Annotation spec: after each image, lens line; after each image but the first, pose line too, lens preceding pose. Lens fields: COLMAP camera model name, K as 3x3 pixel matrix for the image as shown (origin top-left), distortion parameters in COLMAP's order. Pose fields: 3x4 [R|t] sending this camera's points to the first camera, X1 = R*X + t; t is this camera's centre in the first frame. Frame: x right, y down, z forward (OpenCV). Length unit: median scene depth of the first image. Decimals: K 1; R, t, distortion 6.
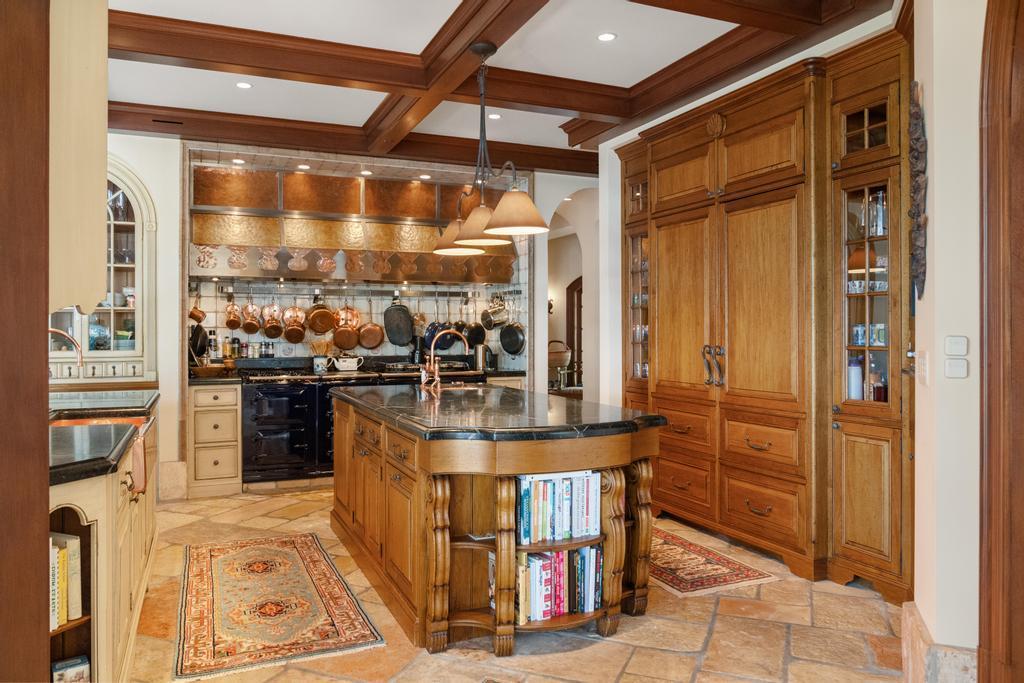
lens RADIAL K [[737.8, 0, 510.2], [0, 737.8, 333.1], [0, 0, 1]] dist [-0.007356, 0.000363]
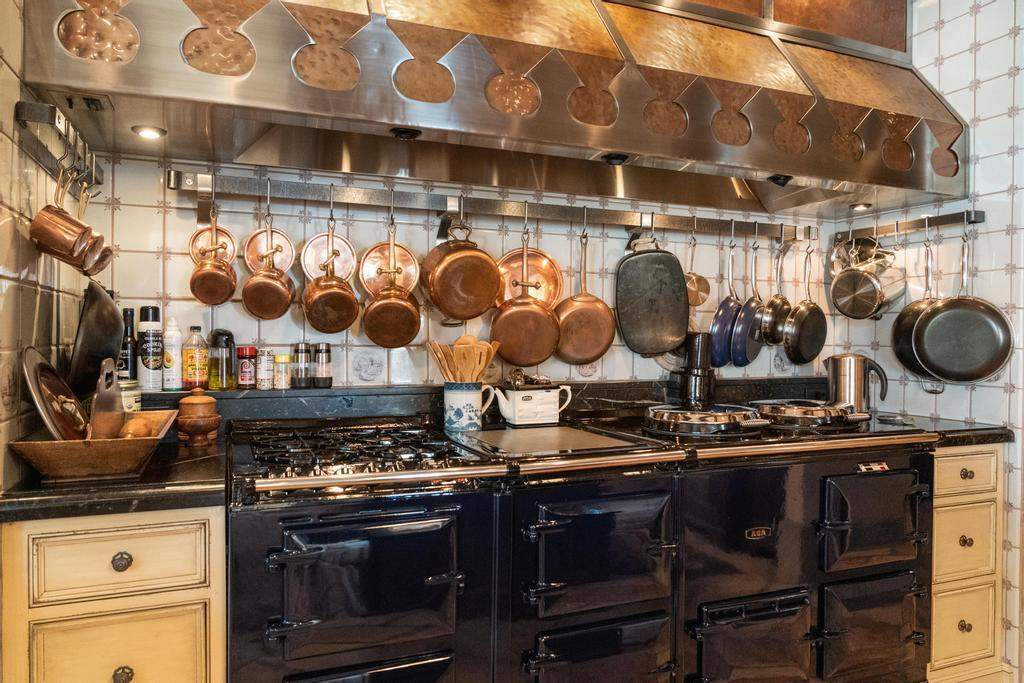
lens RADIAL K [[699.2, 0, 513.7], [0, 699.2, 346.7], [0, 0, 1]] dist [-0.007717, -0.002513]
pose [[0.999947, 0.008617, -0.005646, -0.231176], [-0.008561, 0.999915, 0.009880, 0.009496], [0.005731, -0.009832, 0.999935, 0.665153]]
